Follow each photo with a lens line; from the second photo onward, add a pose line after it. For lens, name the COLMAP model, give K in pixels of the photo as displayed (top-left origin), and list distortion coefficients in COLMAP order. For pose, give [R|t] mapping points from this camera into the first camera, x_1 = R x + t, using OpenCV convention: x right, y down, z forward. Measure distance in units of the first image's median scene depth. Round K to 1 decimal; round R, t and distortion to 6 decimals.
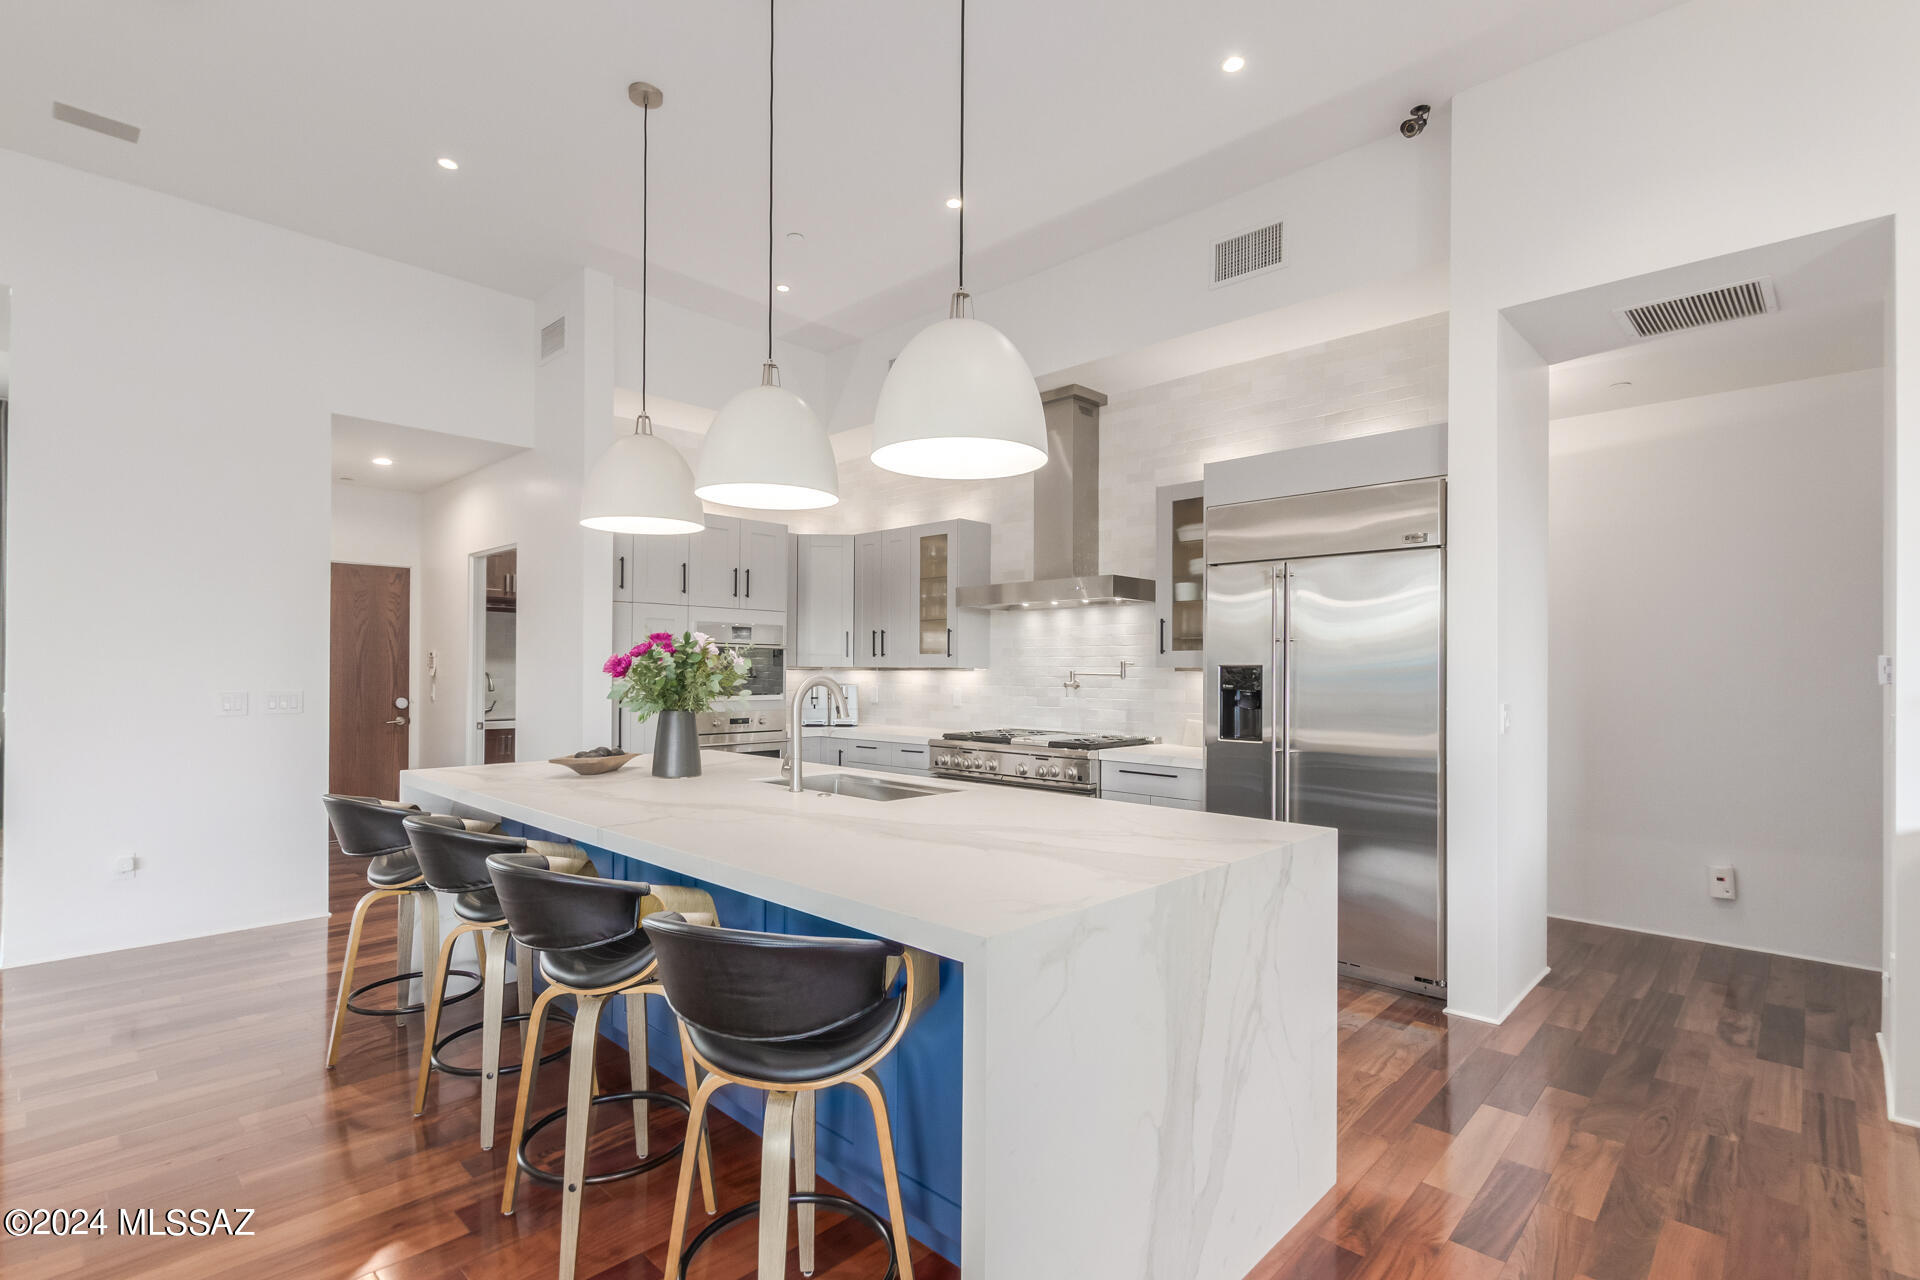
lens RADIAL K [[903.5, 0, 967.9], [0, 903.5, 648.1], [0, 0, 1]] dist [0.028804, -0.000784]
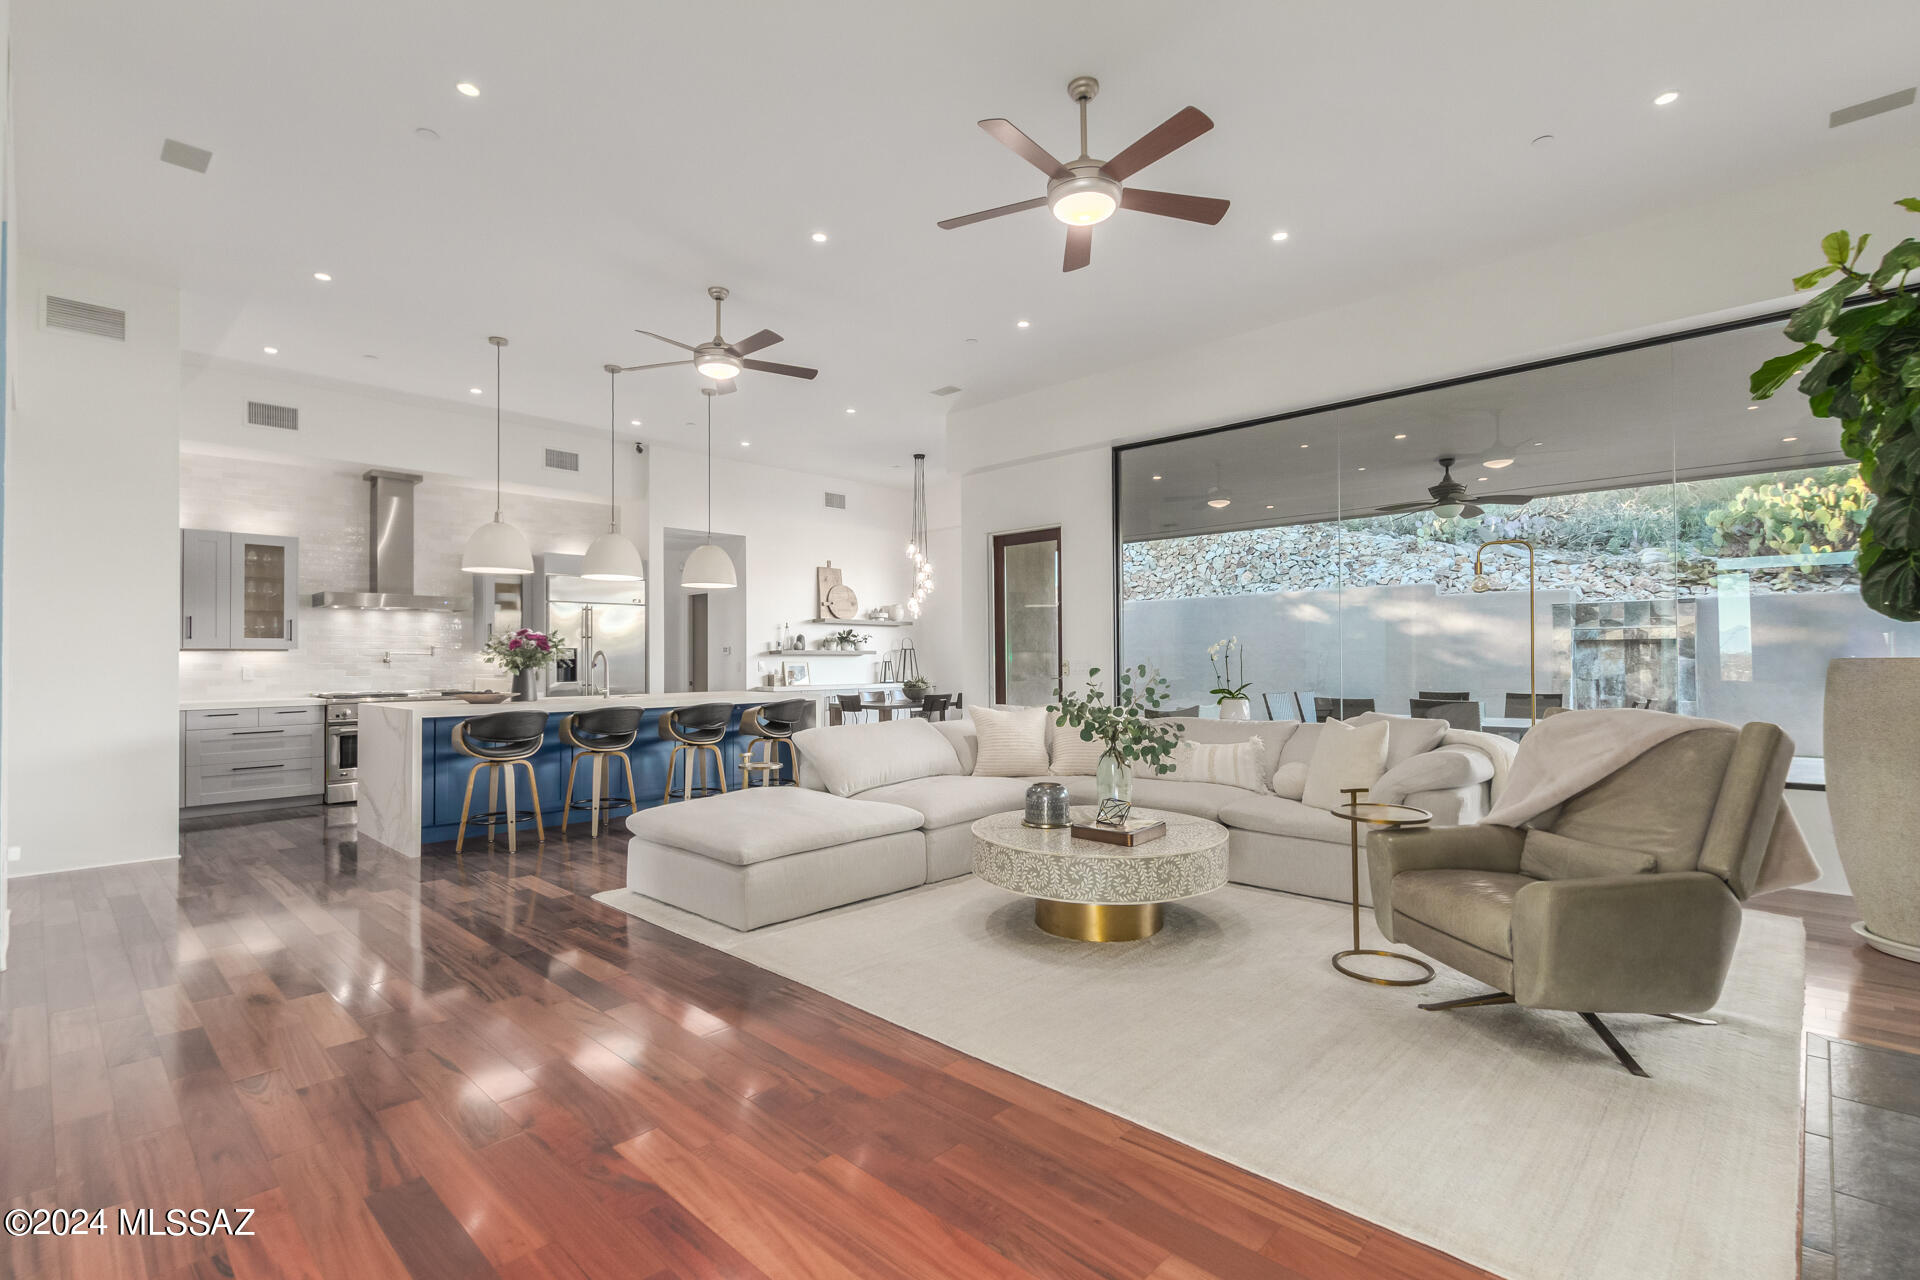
lens RADIAL K [[903.5, 0, 949.9], [0, 903.5, 635.1], [0, 0, 1]] dist [0.028804, -0.000784]
pose [[0.034919, 0.028011, 0.998998, -1.454784], [-0.013463, 0.999530, -0.027555, 0.028165], [-0.999299, -0.012487, 0.035280, -0.014222]]
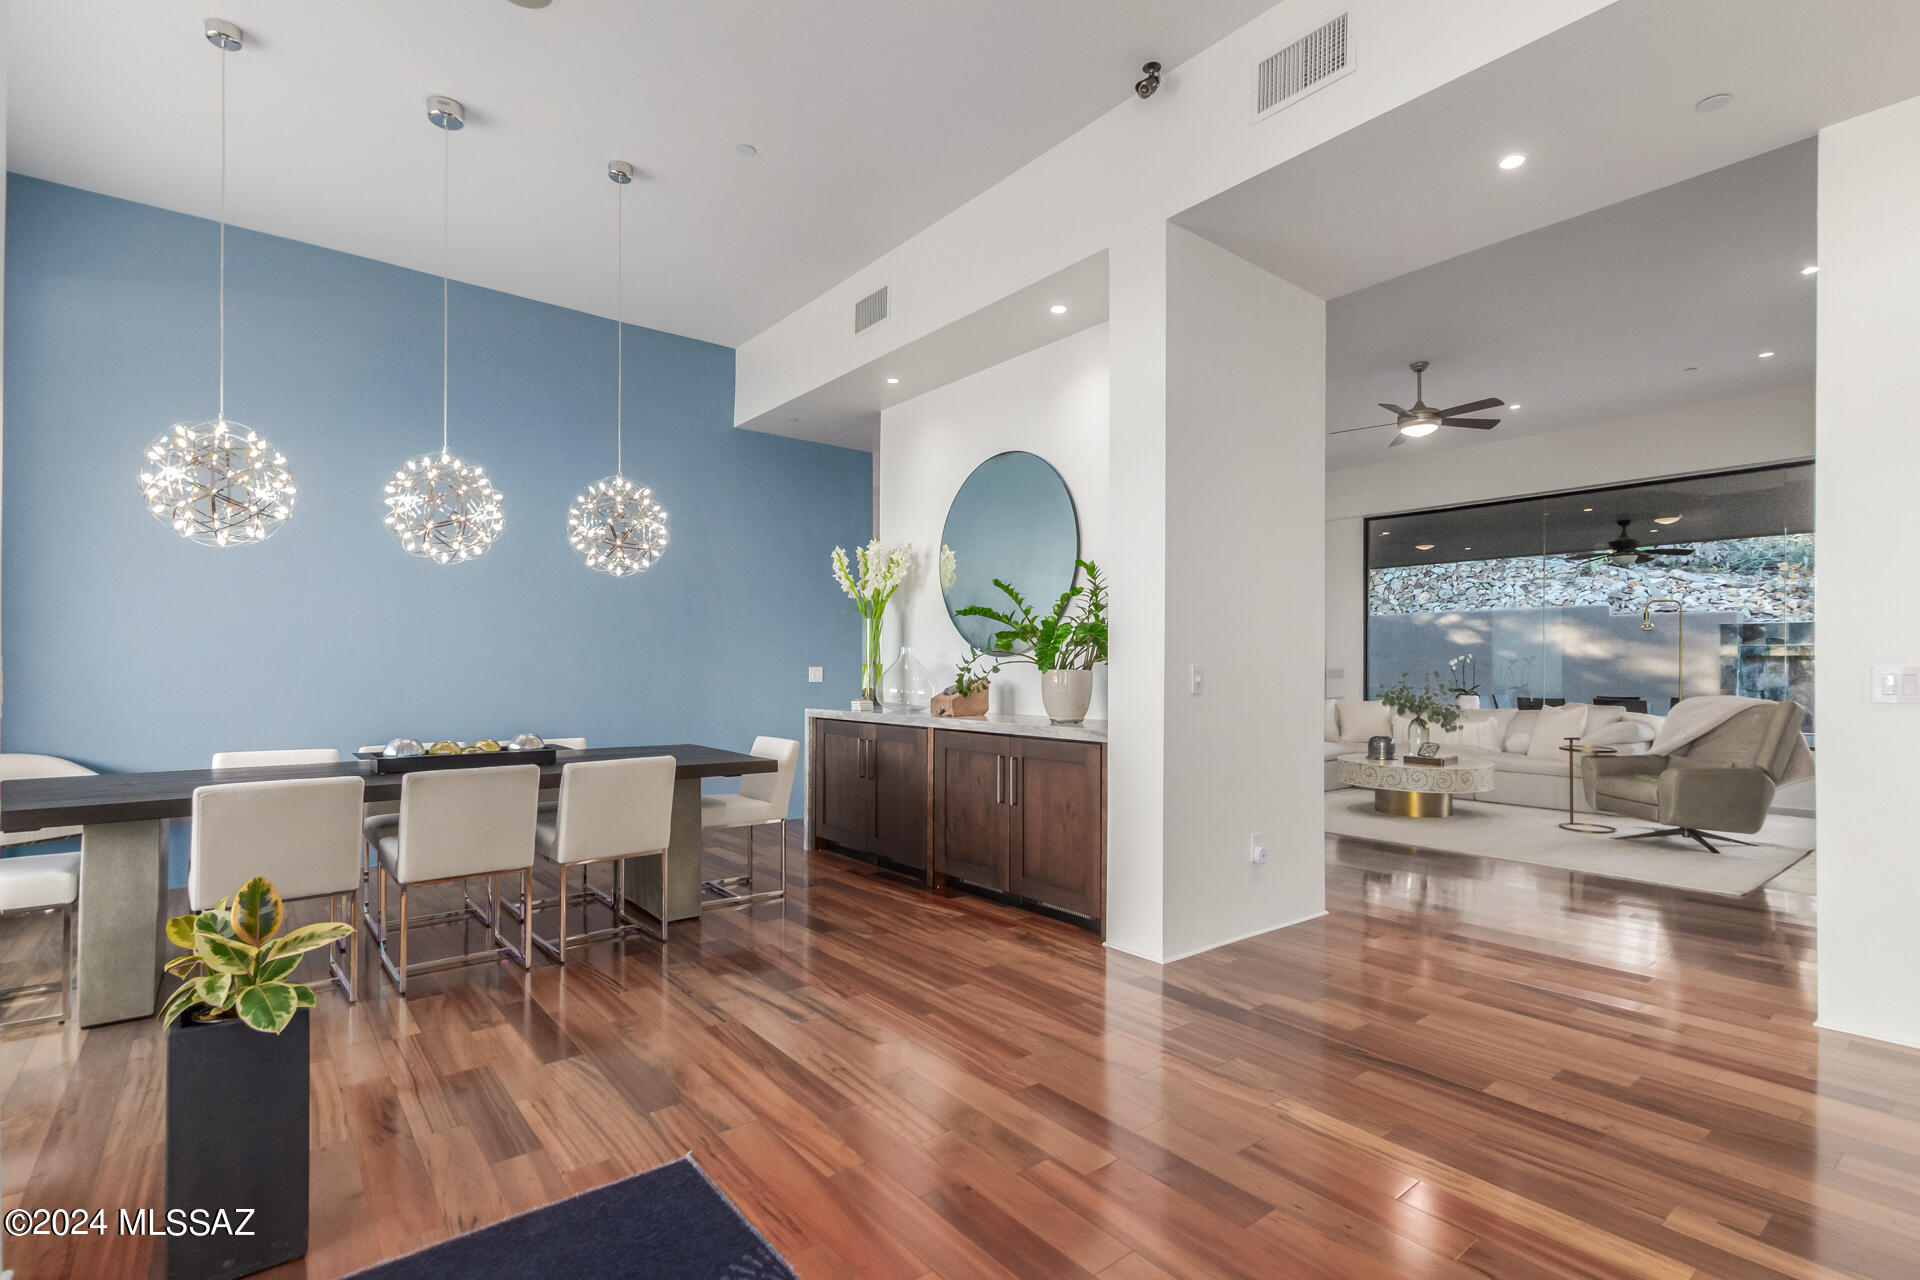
lens RADIAL K [[903.5, 0, 954.1], [0, 903.5, 656.8], [0, 0, 1]] dist [0.028804, -0.000784]
pose [[0.158353, 0.013472, 0.987291, -2.136032], [-0.022604, 0.999694, -0.010016, 0.038065], [-0.987124, -0.020731, 0.158610, 0.342294]]
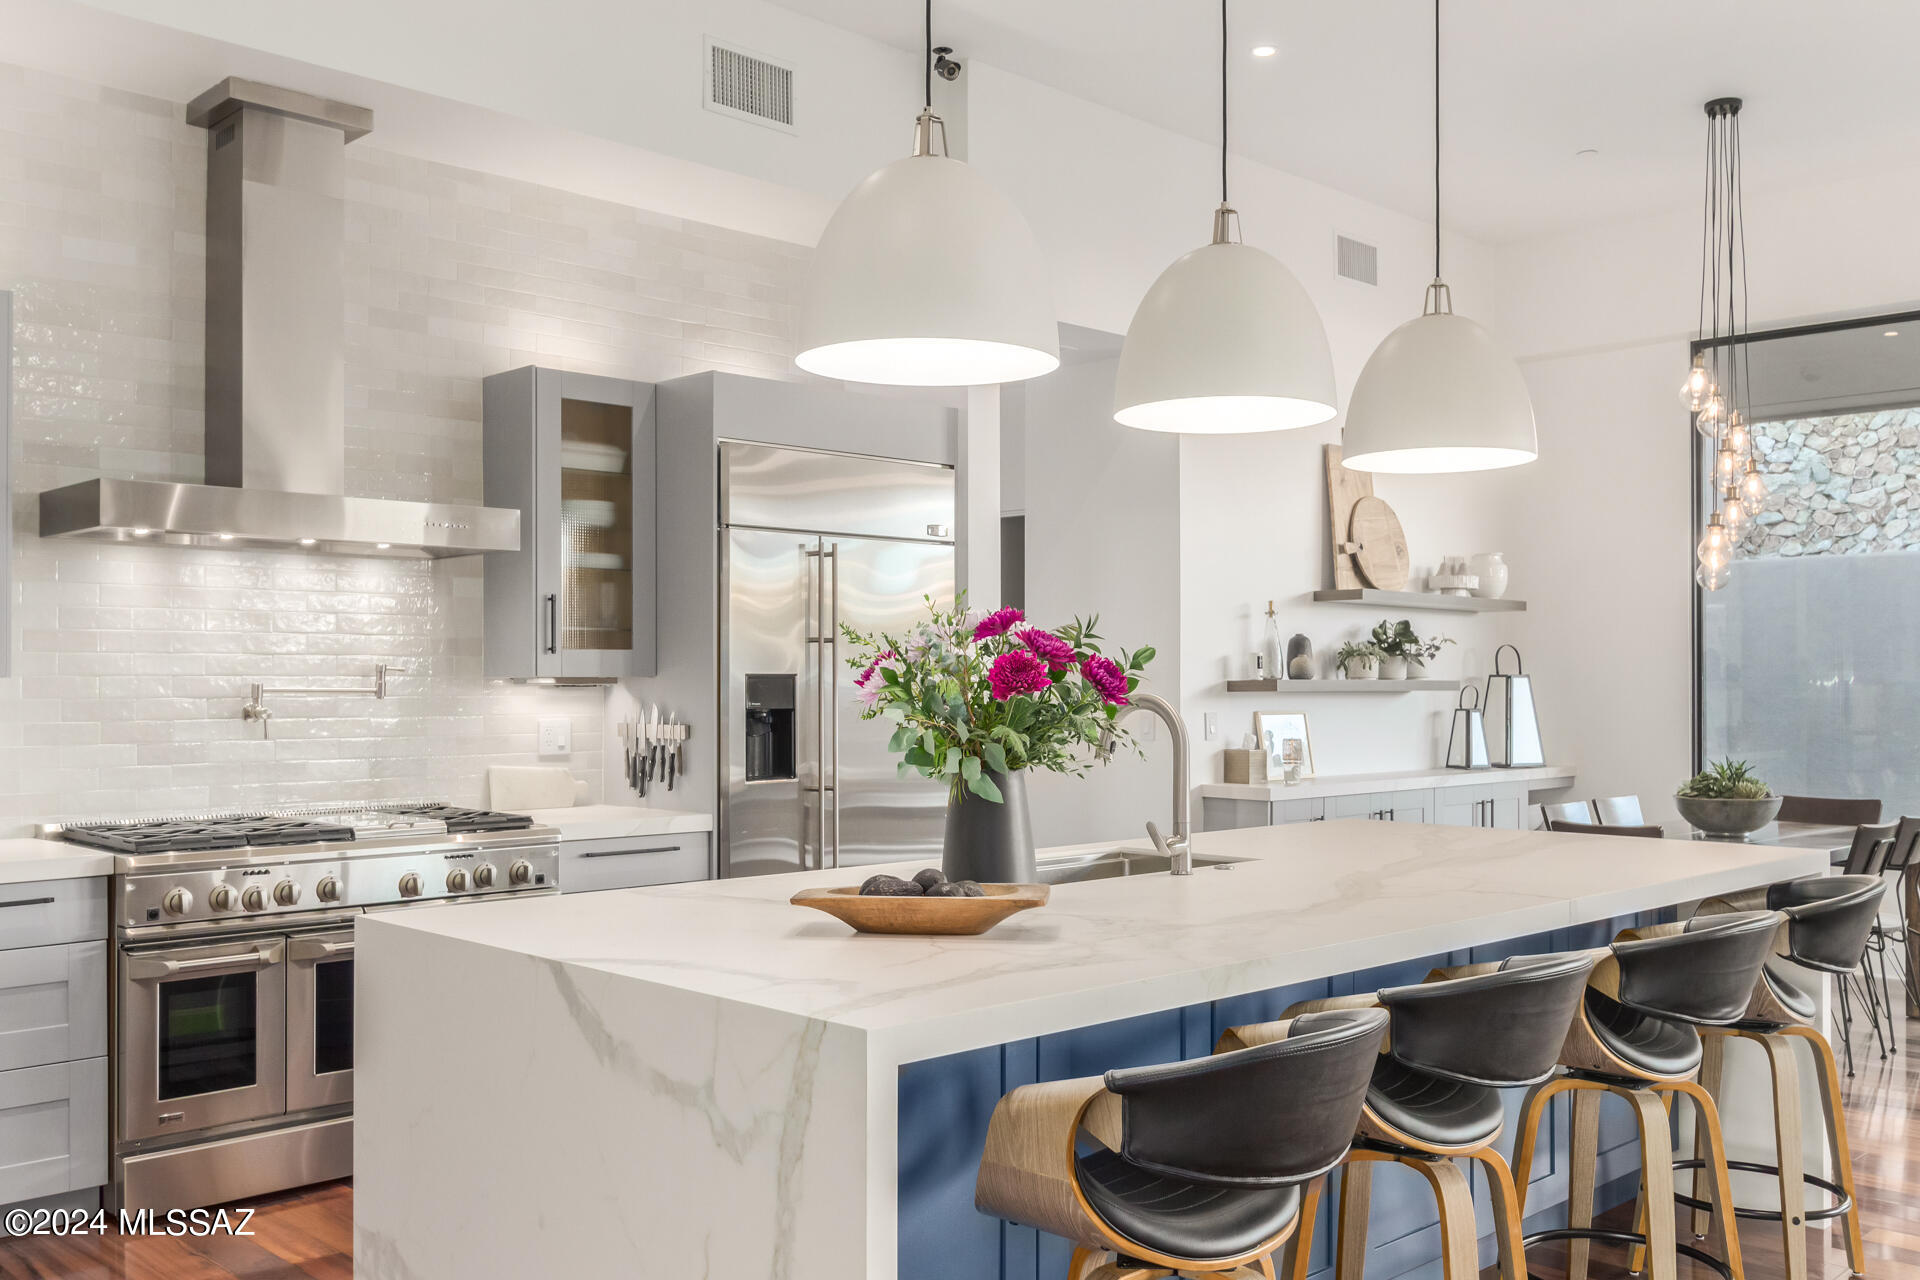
lens RADIAL K [[1728.7, 0, 946.4], [0, 1728.7, 637.7], [0, 0, 1]] dist [0.041578, -0.058510]
pose [[0.057079, 0.025242, 0.998051, -0.800913], [-0.020224, 0.999504, -0.024122, 0.016346], [-0.998165, -0.018807, 0.057561, 0.606079]]
